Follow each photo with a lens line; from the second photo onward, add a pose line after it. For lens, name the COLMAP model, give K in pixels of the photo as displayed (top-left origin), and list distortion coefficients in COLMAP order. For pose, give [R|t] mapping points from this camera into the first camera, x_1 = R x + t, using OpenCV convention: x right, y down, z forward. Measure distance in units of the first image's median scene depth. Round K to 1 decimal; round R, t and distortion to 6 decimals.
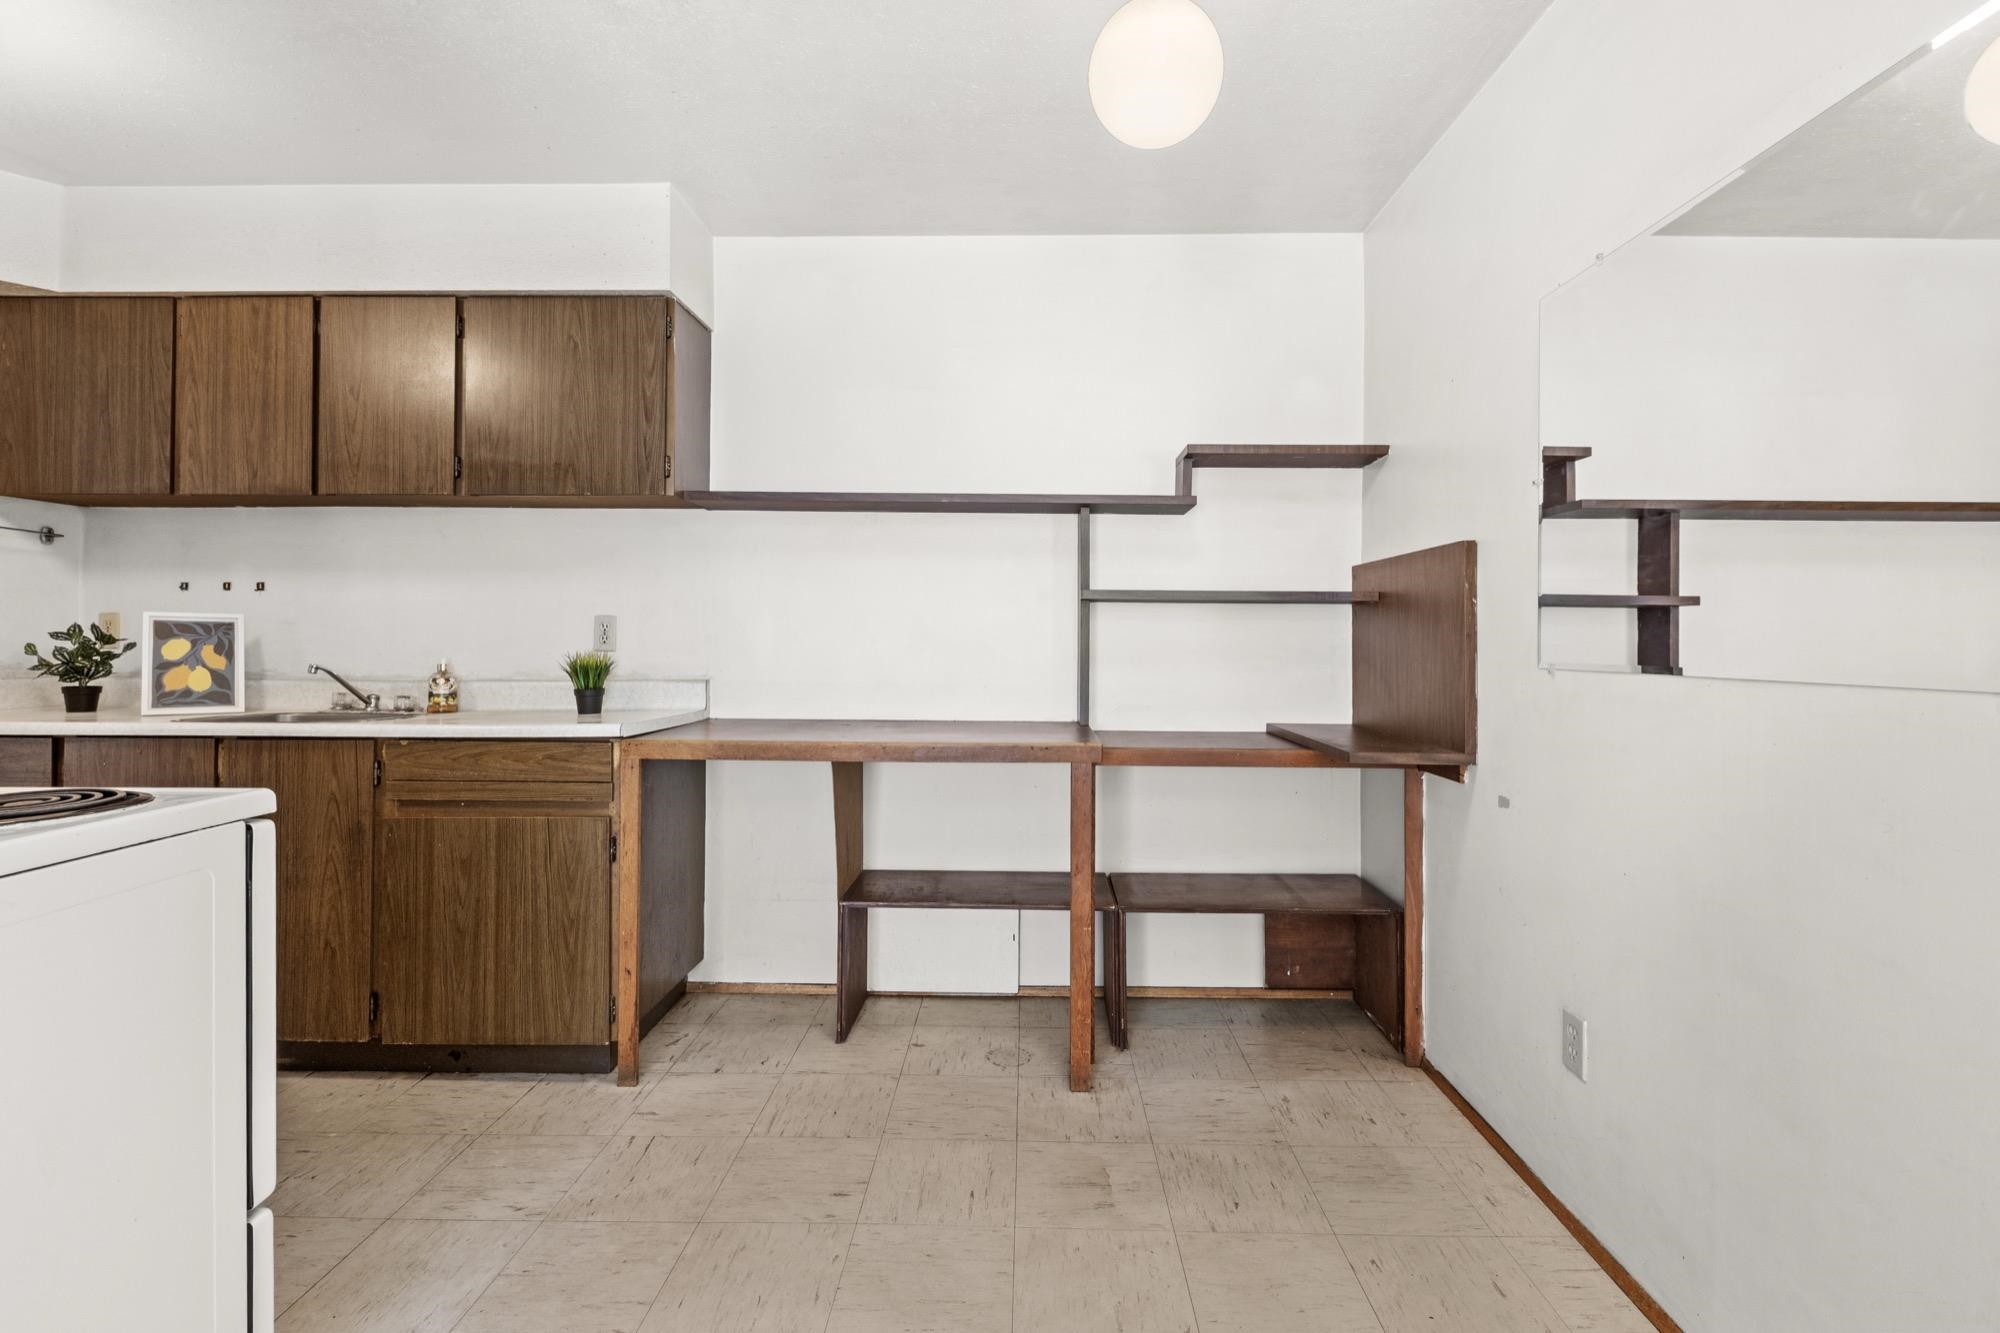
lens RADIAL K [[925.0, 0, 1011.4], [0, 925.0, 629.3], [0, 0, 1]] dist [0.003435, -0.001384]
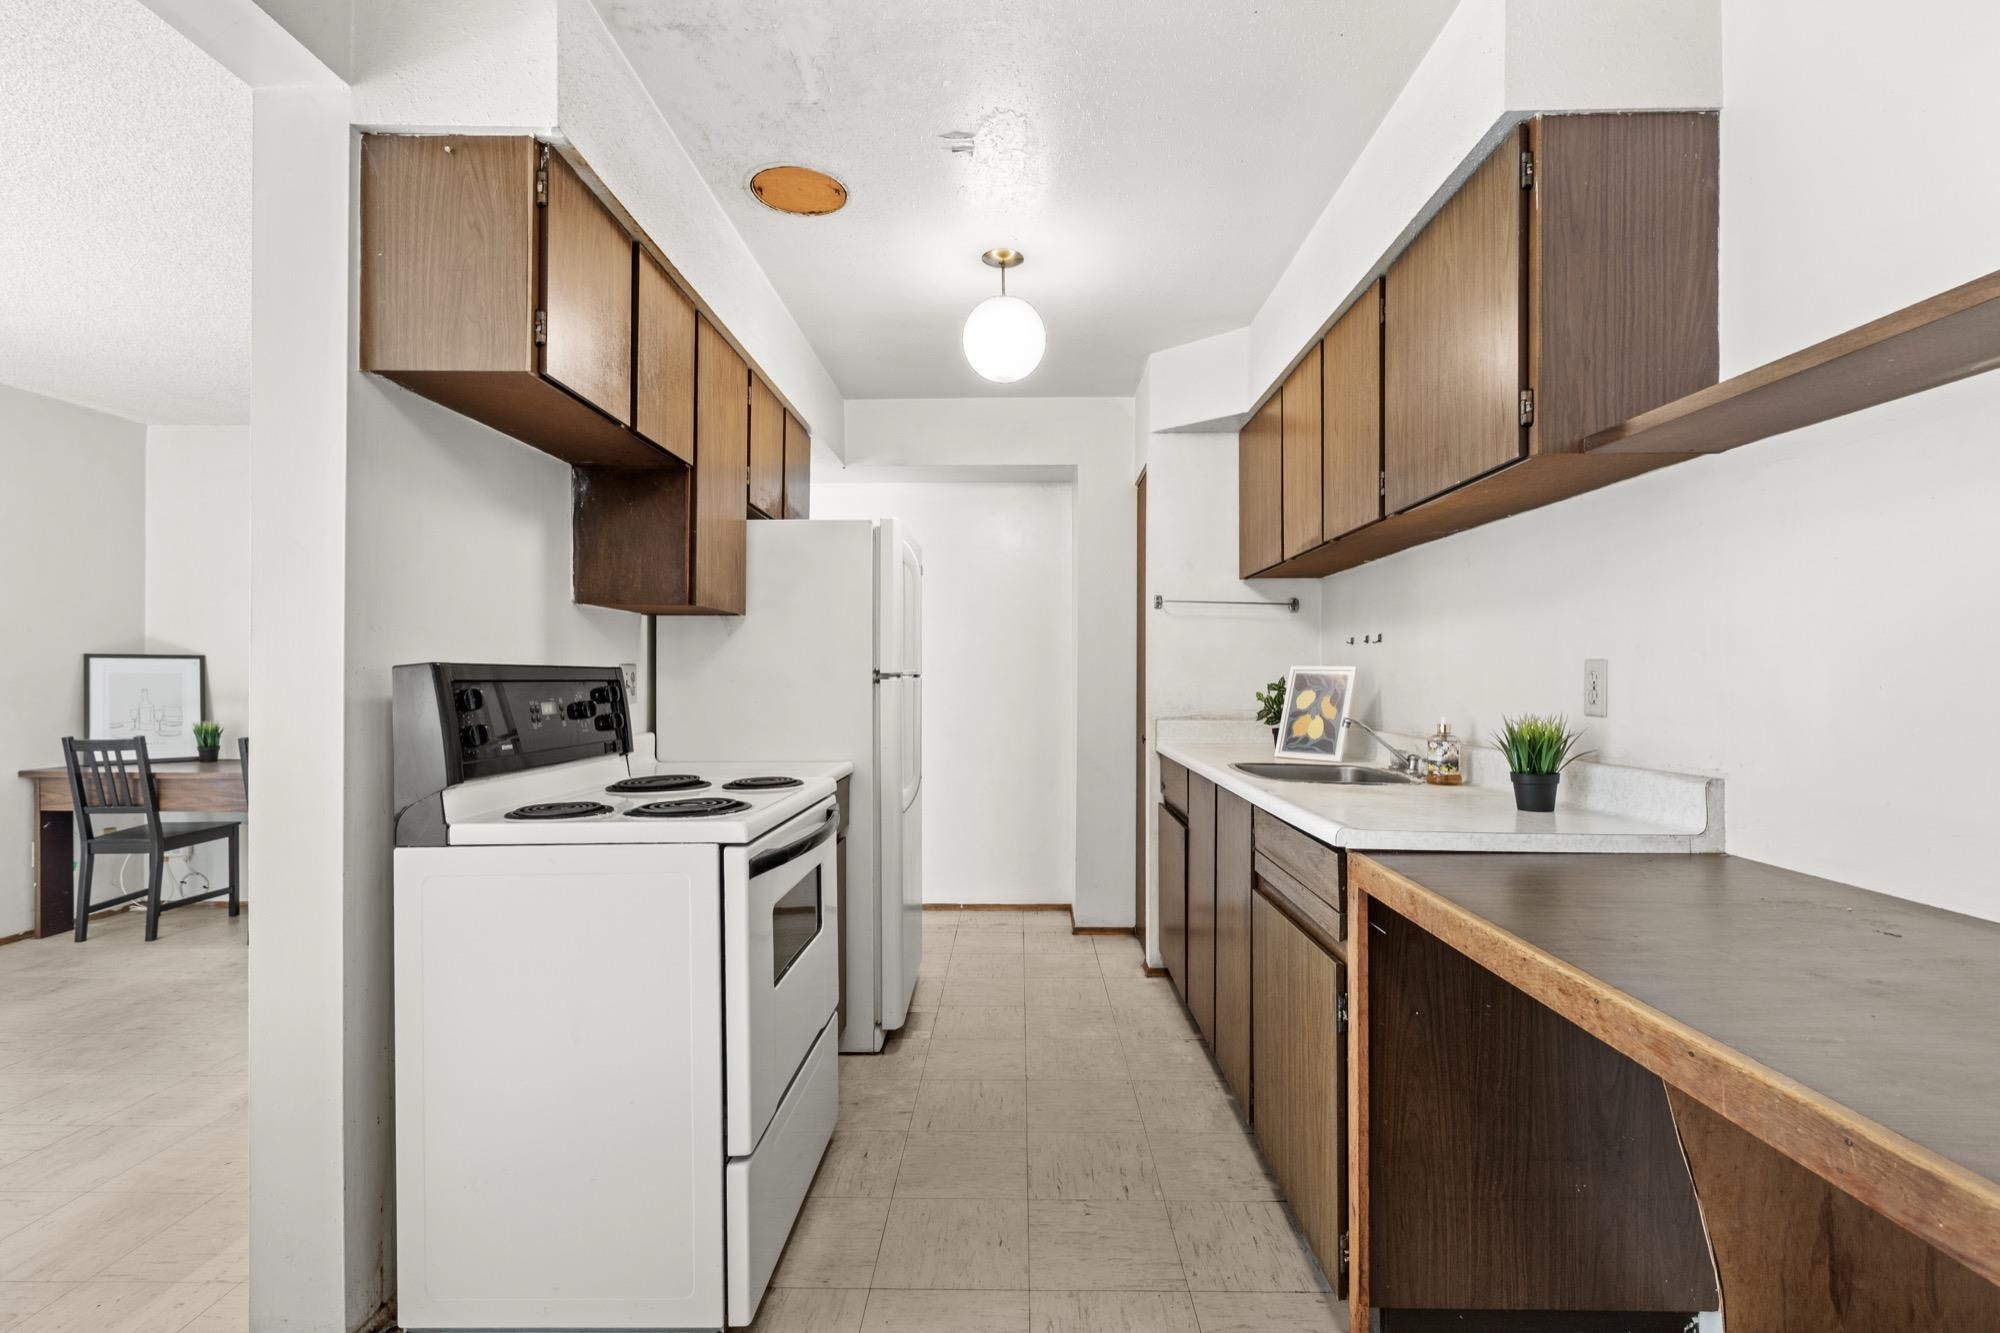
lens RADIAL K [[925.0, 0, 1008.6], [0, 925.0, 664.9], [0, 0, 1]] dist [0.003435, -0.001384]
pose [[0.004457, -0.016893, -0.999847, 0.212972], [0.011797, 0.999789, -0.016840, -0.005766], [0.999920, -0.011720, 0.004655, 0.658429]]
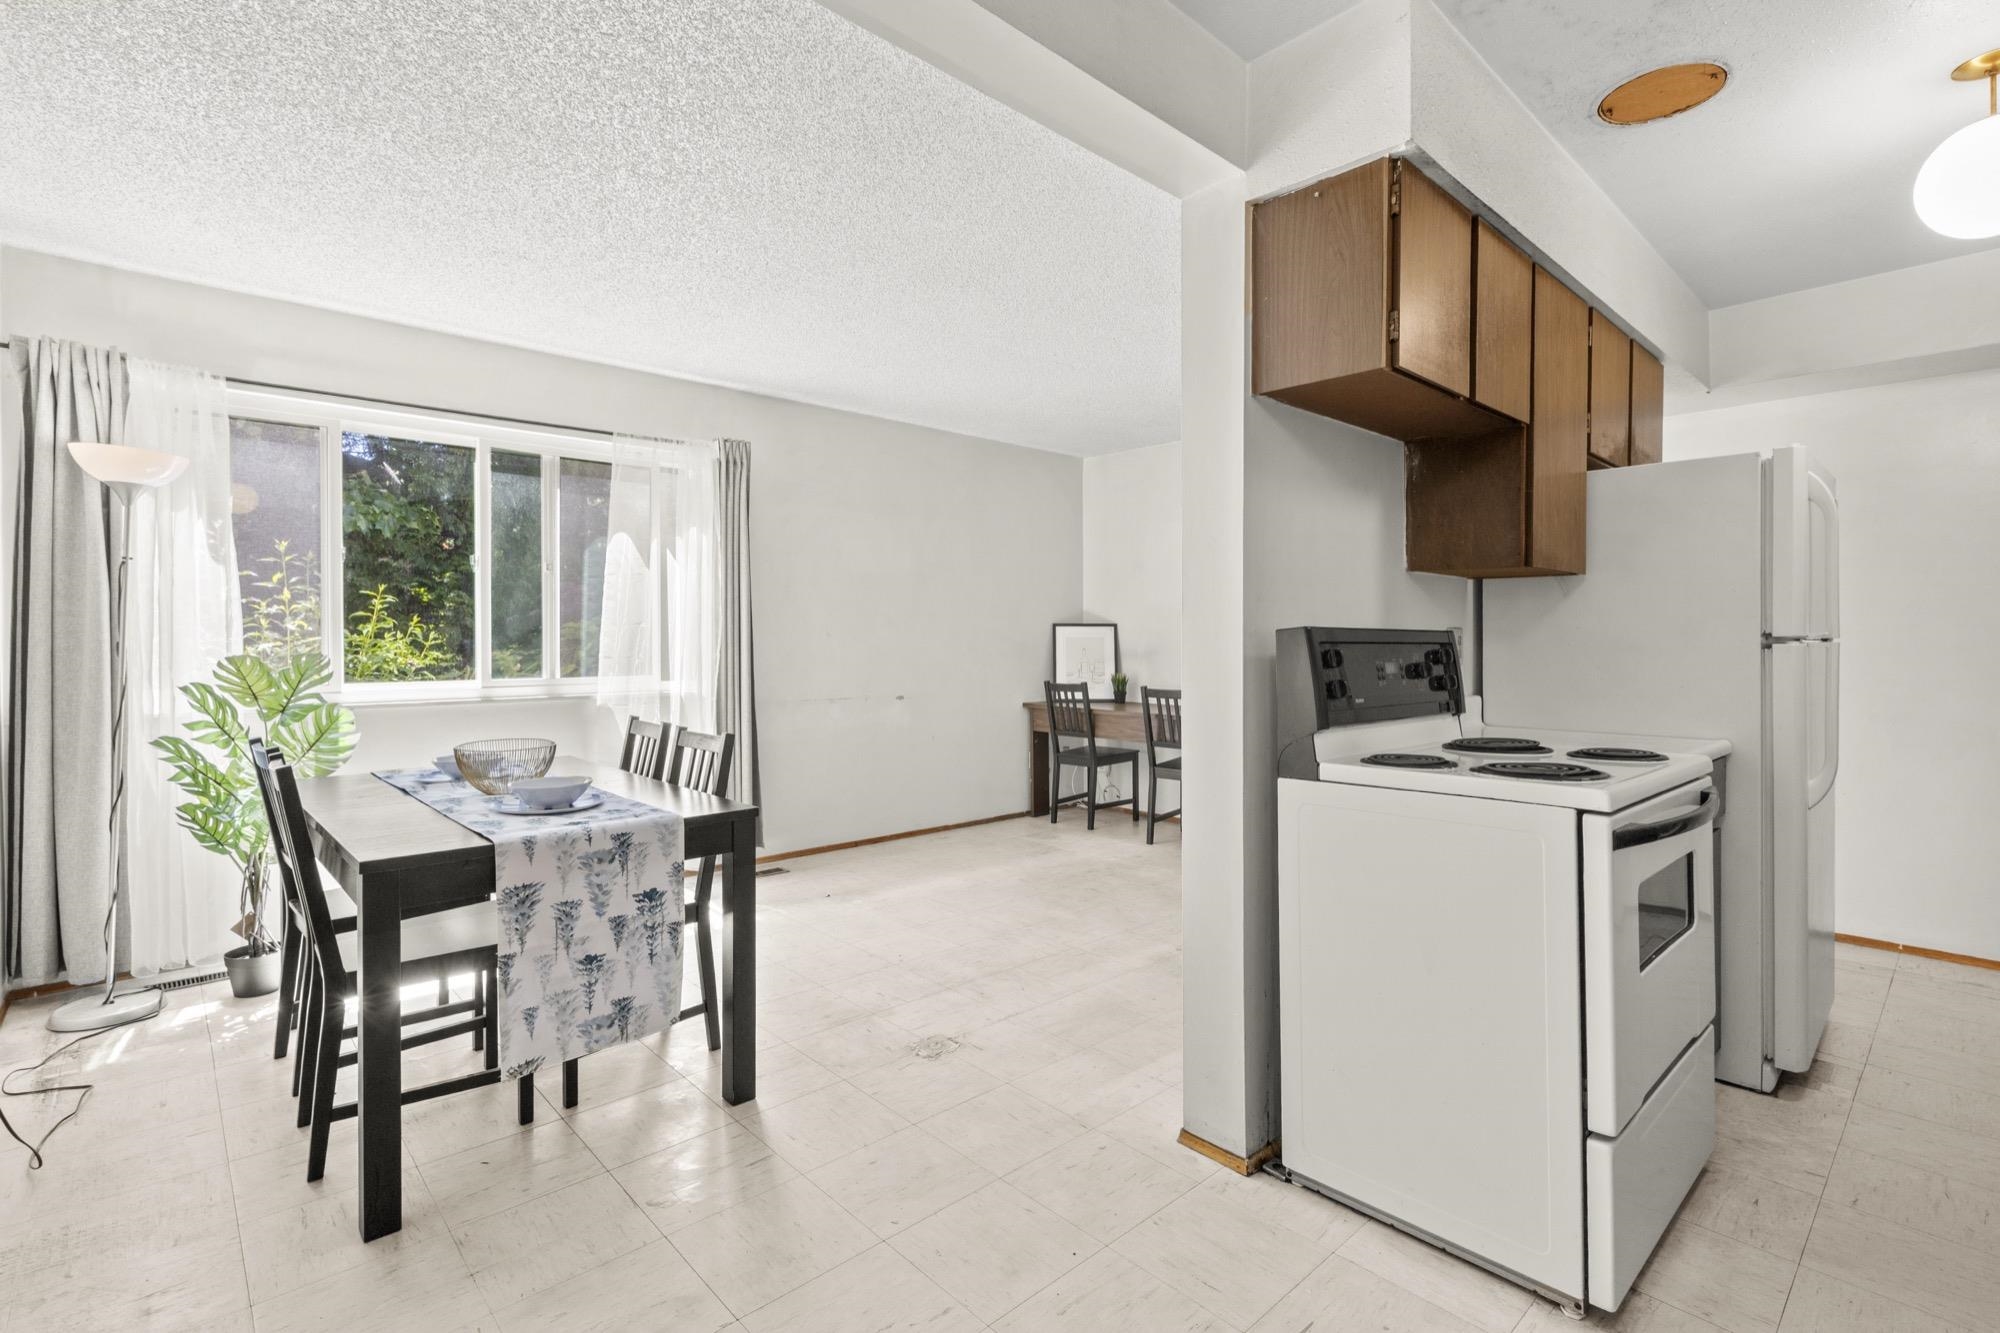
lens RADIAL K [[925.0, 0, 1008.0], [0, 925.0, 641.9], [0, 0, 1]] dist [0.003435, -0.001384]
pose [[-0.721026, -0.004831, -0.692892, 0.278544], [0.002487, 0.999951, -0.009560, -0.004053], [0.692904, -0.008616, -0.720978, 0.647166]]
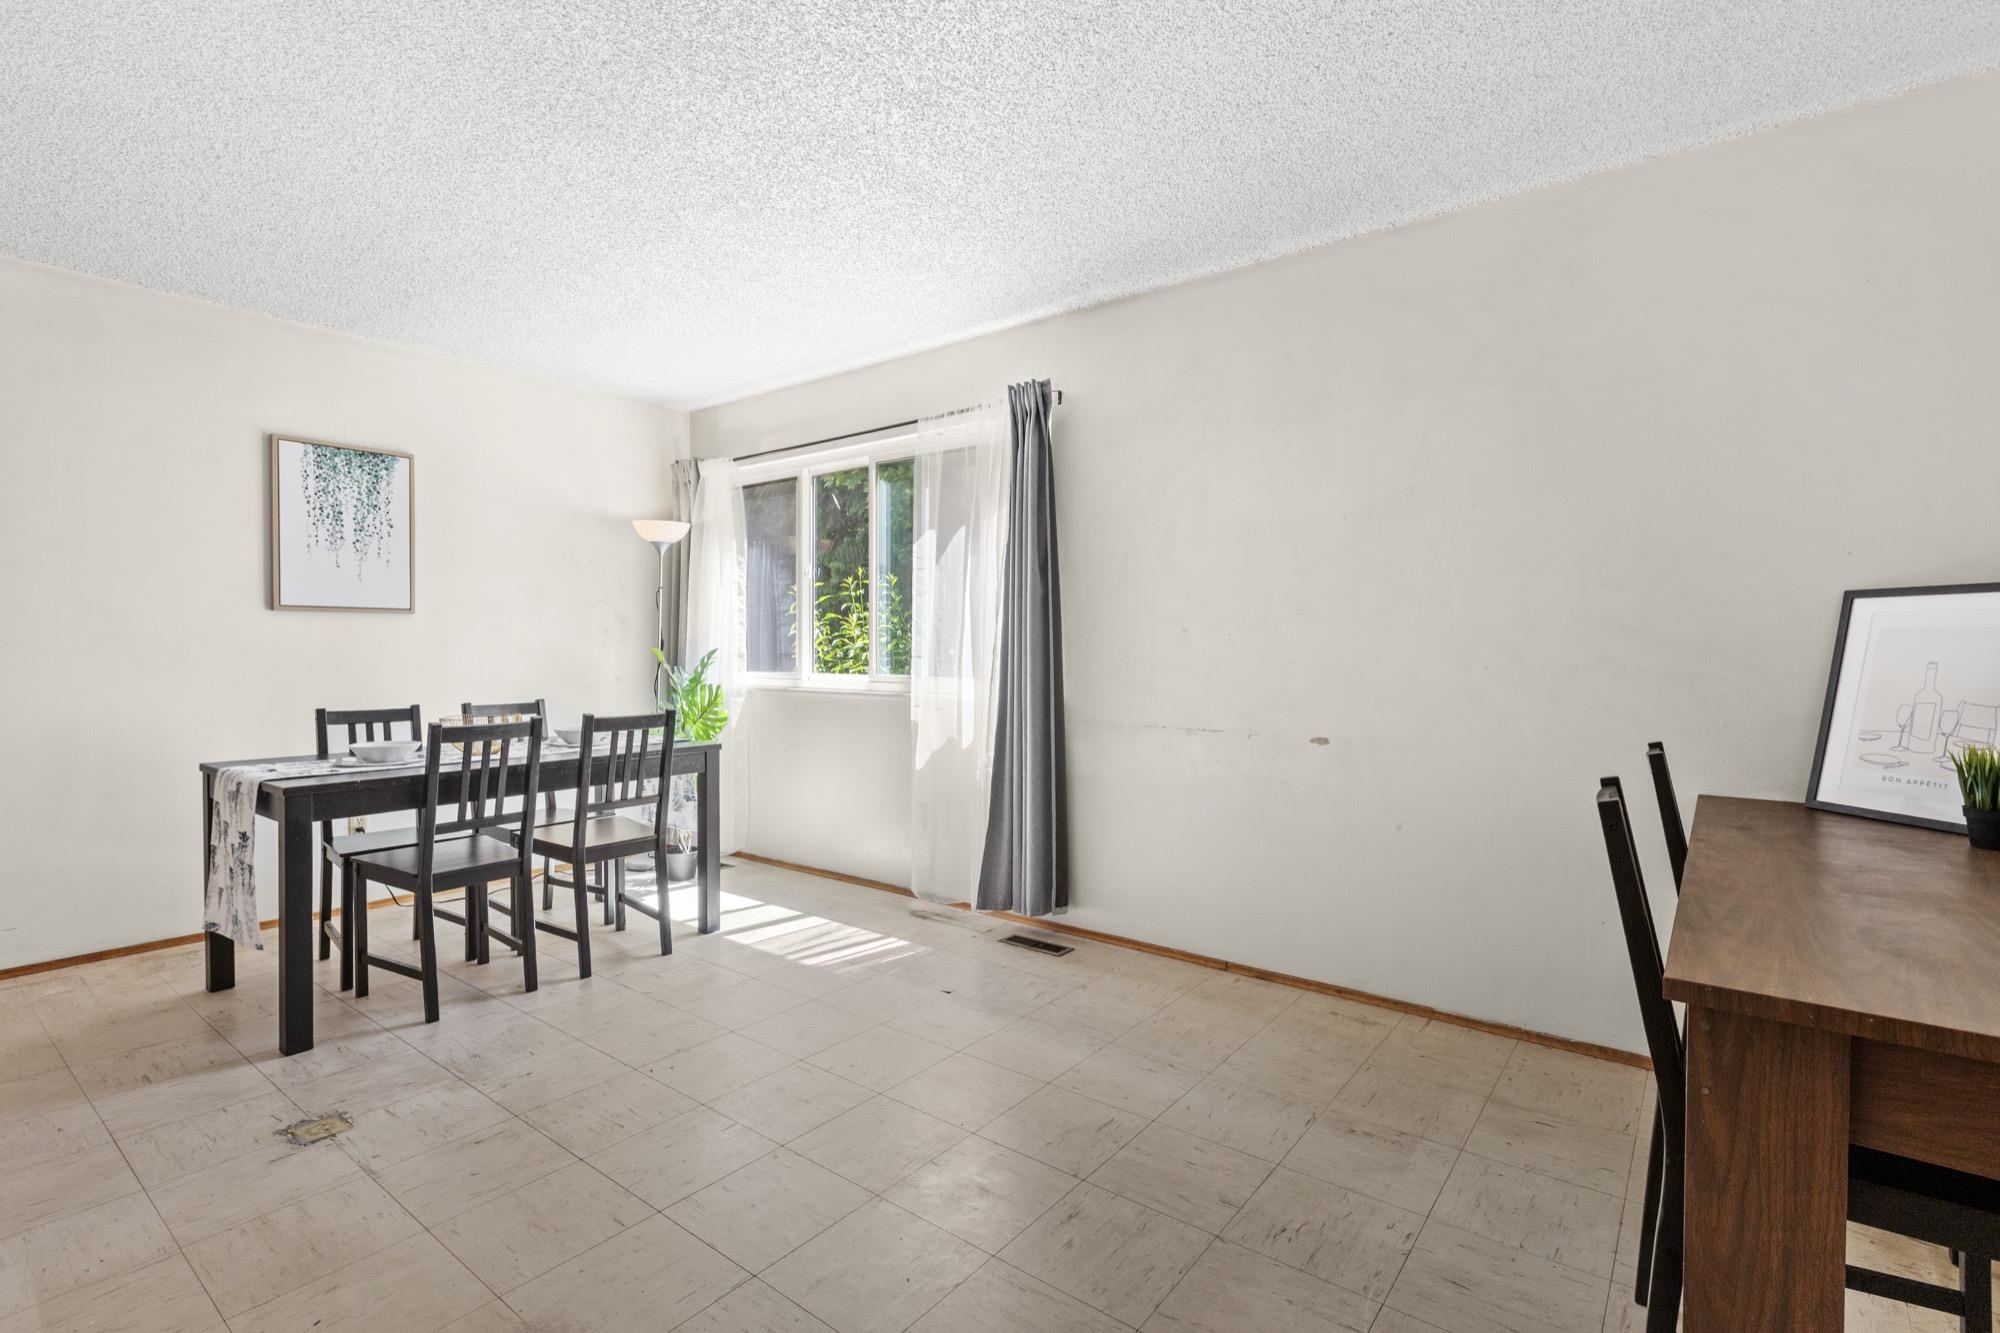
lens RADIAL K [[925.0, 0, 1008.1], [0, 925.0, 656.5], [0, 0, 1]] dist [0.003435, -0.001384]
pose [[-0.801549, -0.016849, 0.597692, -1.327263], [-0.014747, 0.999856, 0.008409, -0.008704], [-0.597748, -0.002074, -0.801681, 0.160387]]
